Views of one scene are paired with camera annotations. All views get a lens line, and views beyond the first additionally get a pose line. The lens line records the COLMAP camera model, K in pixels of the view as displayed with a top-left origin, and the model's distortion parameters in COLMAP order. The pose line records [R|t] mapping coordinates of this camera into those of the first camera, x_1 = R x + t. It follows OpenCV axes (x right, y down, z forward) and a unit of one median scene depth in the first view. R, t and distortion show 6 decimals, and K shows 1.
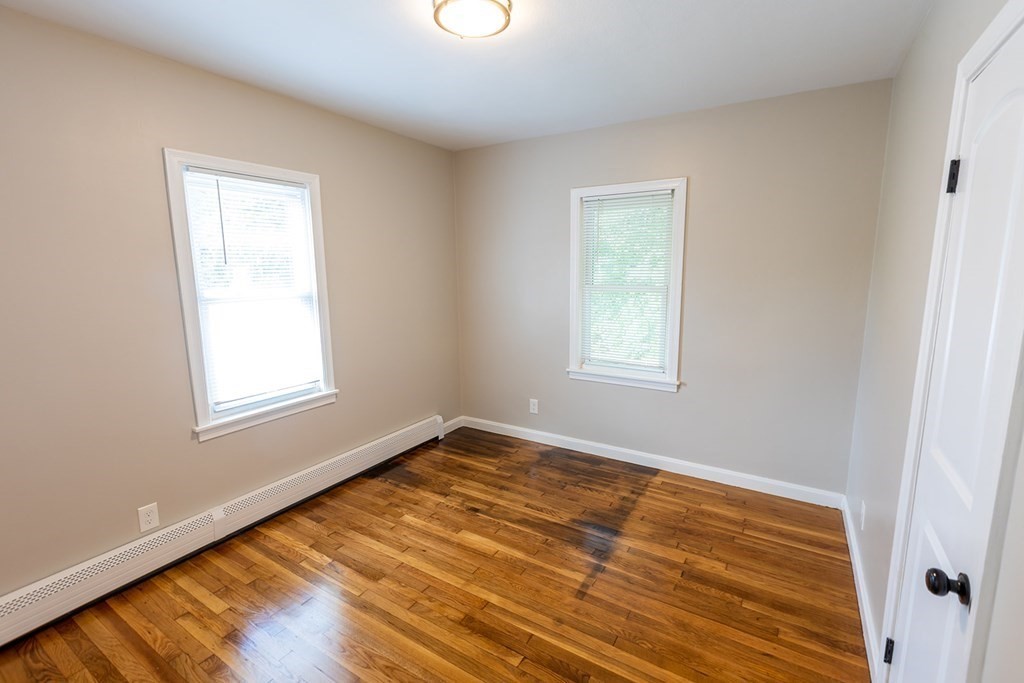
lens RADIAL K [[461.9, 0, 509.3], [0, 461.9, 337.1], [0, 0, 1]] dist [0.007163, -0.000144]
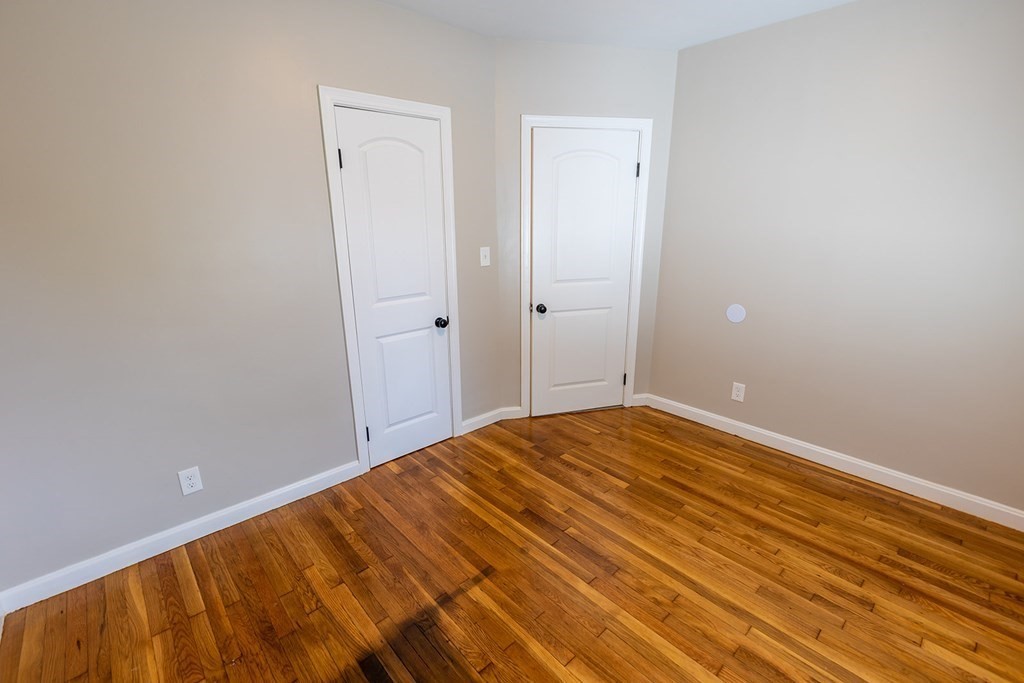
lens RADIAL K [[461.9, 0, 509.3], [0, 461.9, 337.1], [0, 0, 1]] dist [0.007163, -0.000144]
pose [[-0.962352, -0.060388, 0.265012, -0.106061], [0.055272, 0.911156, 0.408337, -0.251346], [-0.266126, 0.407612, -0.873516, 1.632759]]
